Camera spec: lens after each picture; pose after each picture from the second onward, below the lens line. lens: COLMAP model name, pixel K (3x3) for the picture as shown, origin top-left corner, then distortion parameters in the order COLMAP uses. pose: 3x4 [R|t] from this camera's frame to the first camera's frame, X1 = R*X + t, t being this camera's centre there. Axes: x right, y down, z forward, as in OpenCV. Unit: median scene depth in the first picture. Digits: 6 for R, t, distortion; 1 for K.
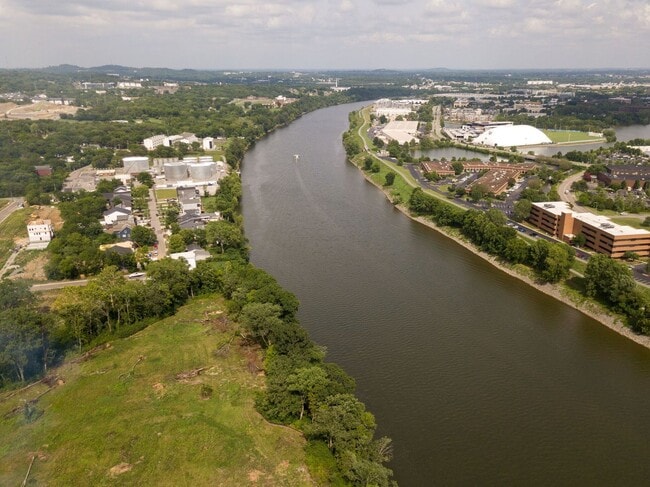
lens RADIAL K [[494.9, 0, 309.6], [0, 494.9, 243.3], [0, 0, 1]] dist [0.006535, 0.000073]
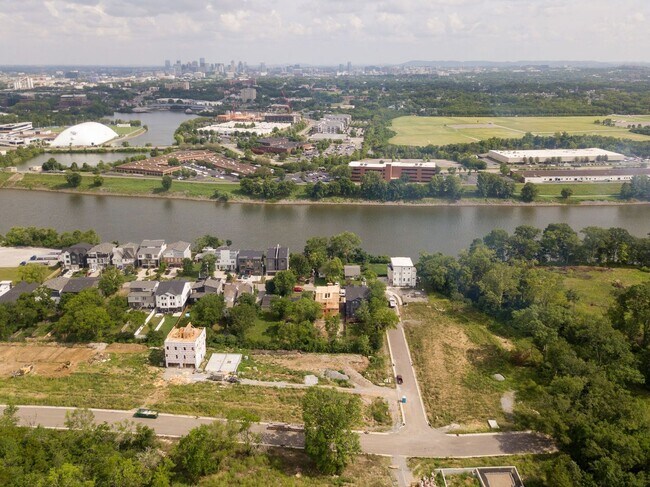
lens RADIAL K [[511.5, 0, 297.9], [0, 511.5, 215.7], [0, 0, 1]] dist [0.020461, -0.007169]
pose [[0.375006, -0.251337, 0.892300, -0.952205], [0.300648, 0.943492, 0.139404, -0.205142], [-0.876916, 0.215991, 0.429379, 0.603651]]
